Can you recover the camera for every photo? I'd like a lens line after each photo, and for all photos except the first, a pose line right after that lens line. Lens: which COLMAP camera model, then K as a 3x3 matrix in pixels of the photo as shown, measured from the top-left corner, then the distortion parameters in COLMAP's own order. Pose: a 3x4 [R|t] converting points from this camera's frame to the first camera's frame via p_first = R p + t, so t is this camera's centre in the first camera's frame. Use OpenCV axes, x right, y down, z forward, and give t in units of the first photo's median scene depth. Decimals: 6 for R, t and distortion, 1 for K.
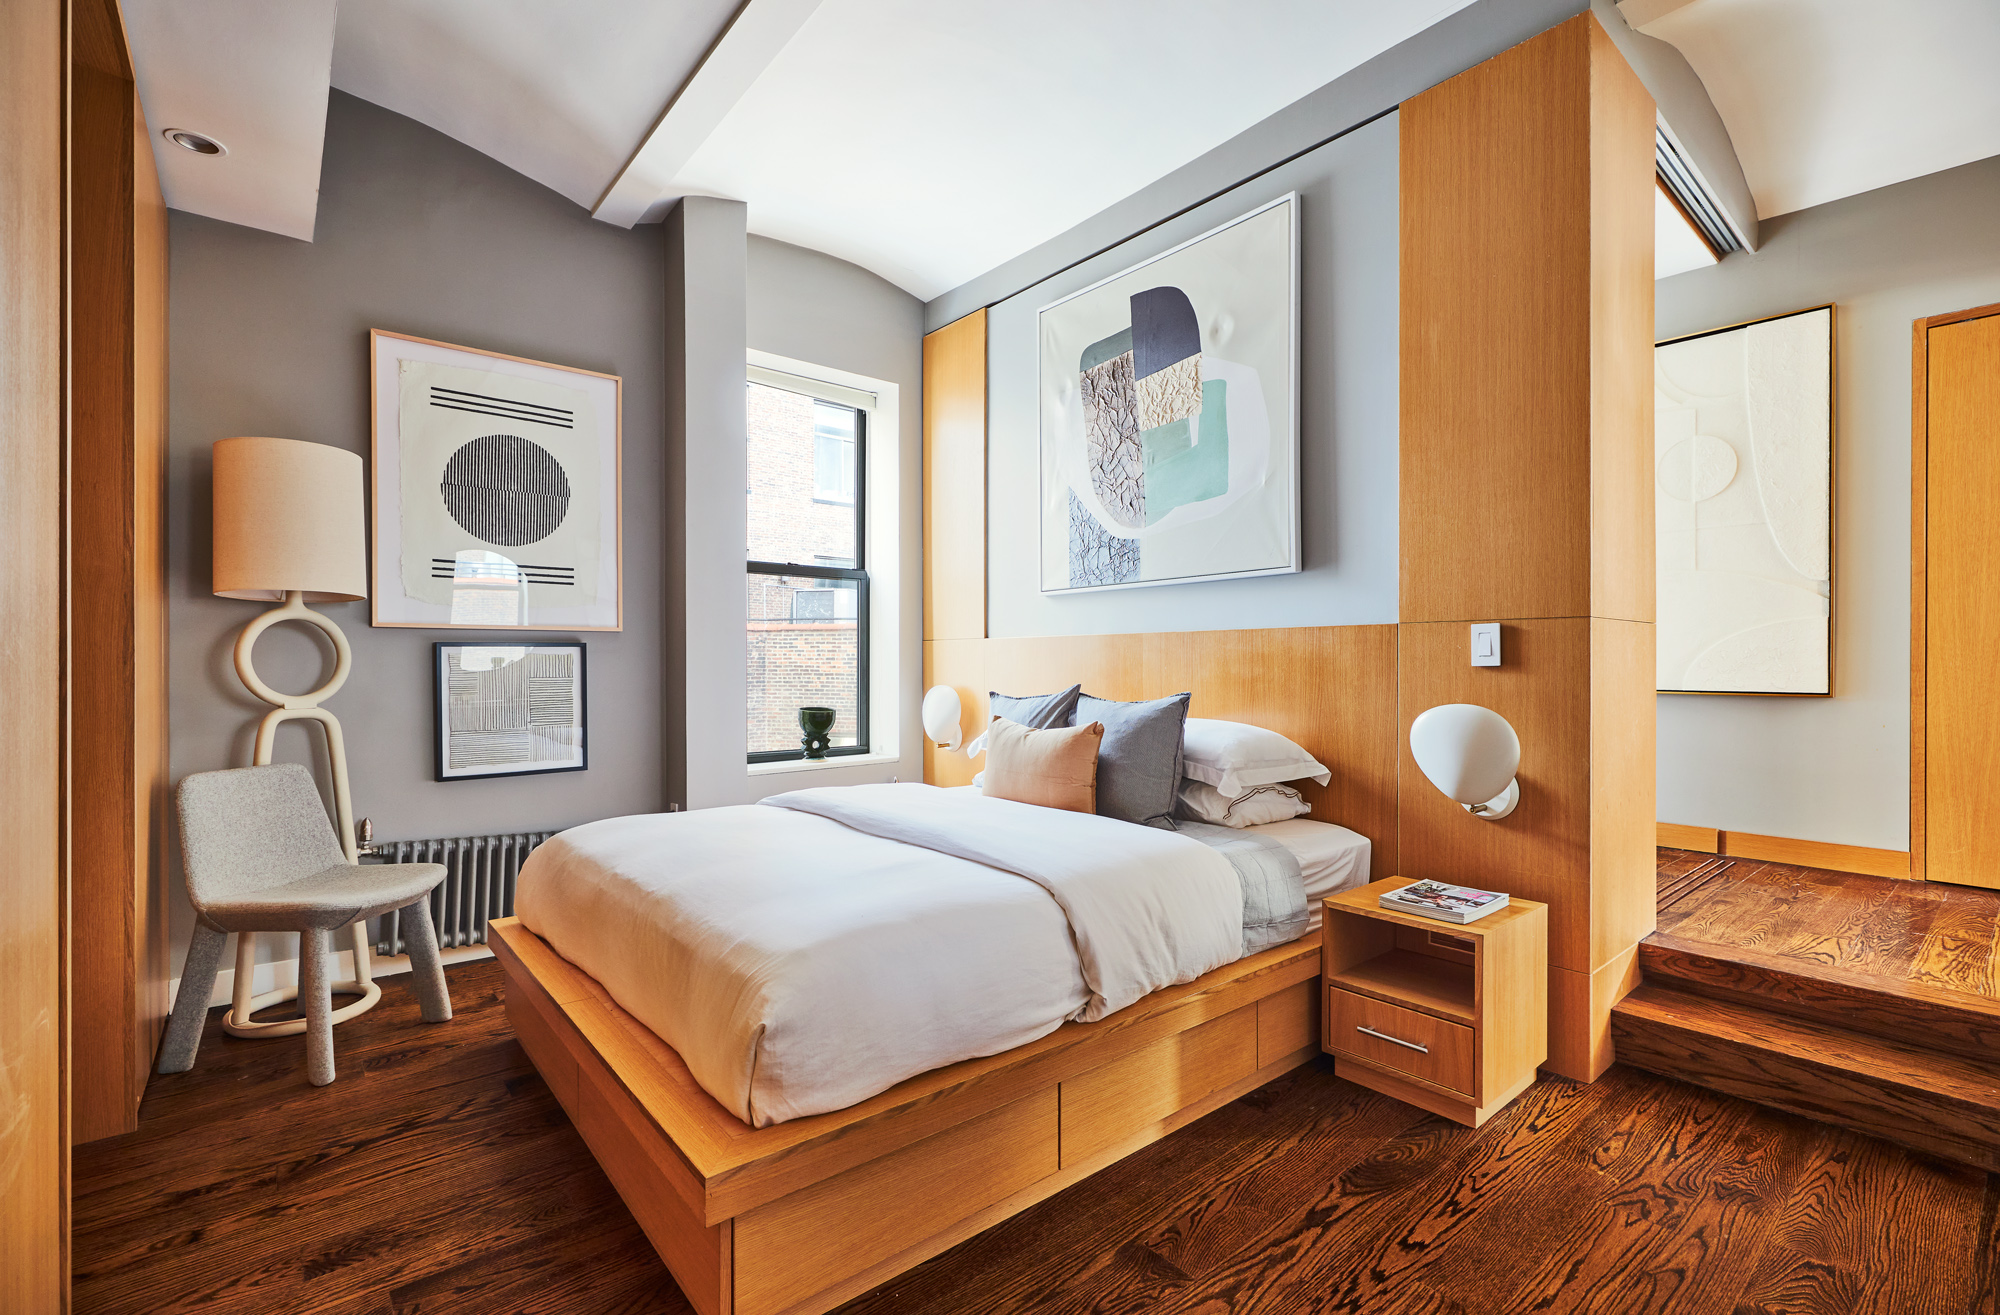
lens RADIAL K [[889.9, 0, 1007.8], [0, 889.9, 665.5], [0, 0, 1]] dist [0.001412, 0.000000]
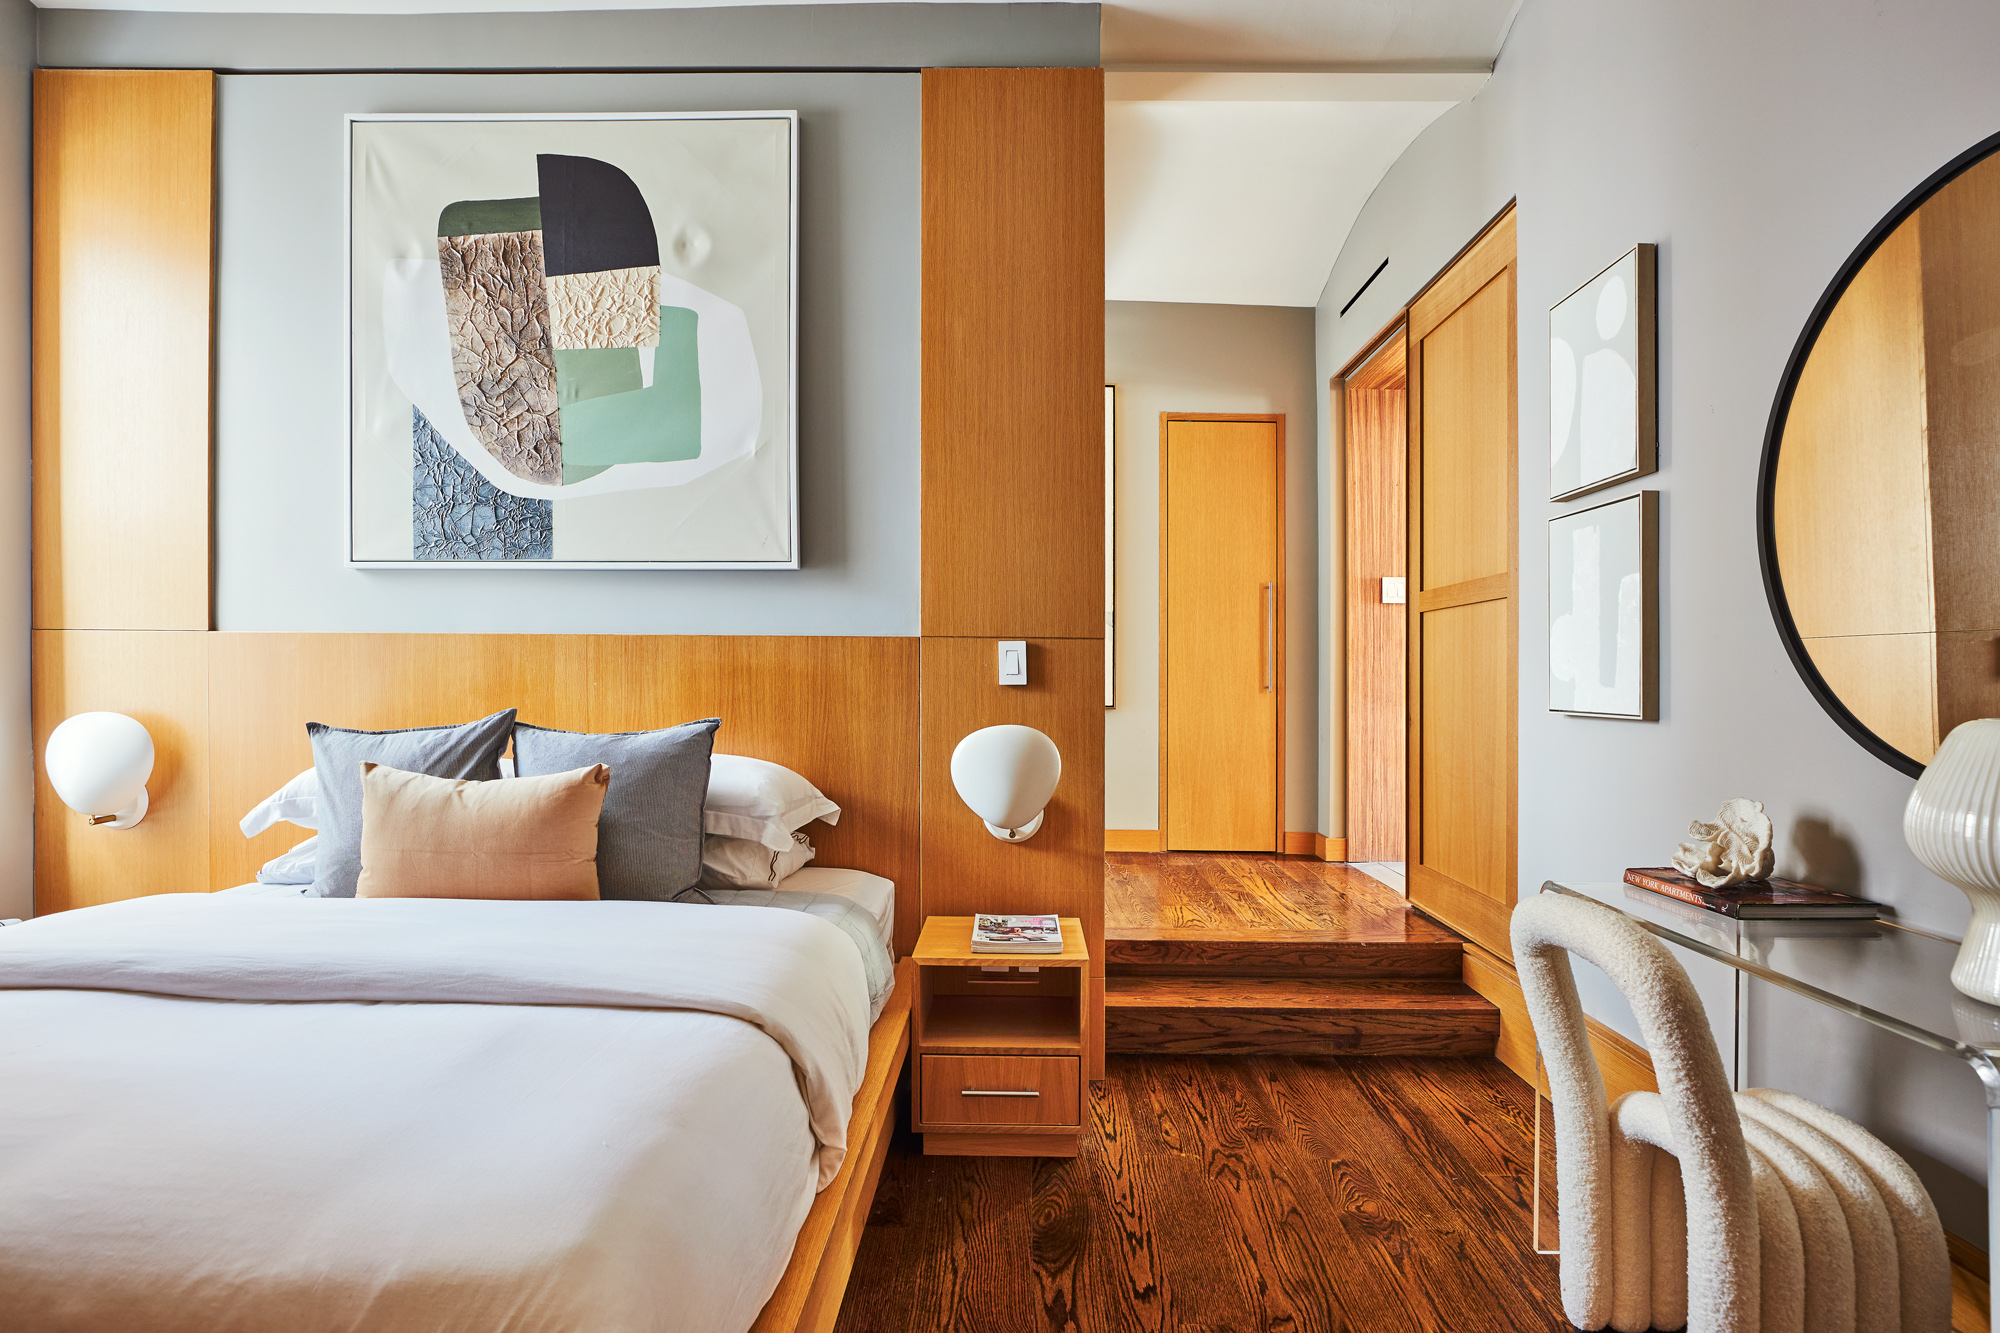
lens RADIAL K [[1031.5, 0, 1025.7], [0, 1031.5, 679.6], [0, 0, 1]] dist [-0.030052, 0.000566]
pose [[0.648709, 0.005014, 0.761020, -0.310739], [-0.009005, 0.999959, 0.001088, -0.006554], [-0.760983, -0.007559, 0.648728, 0.258625]]
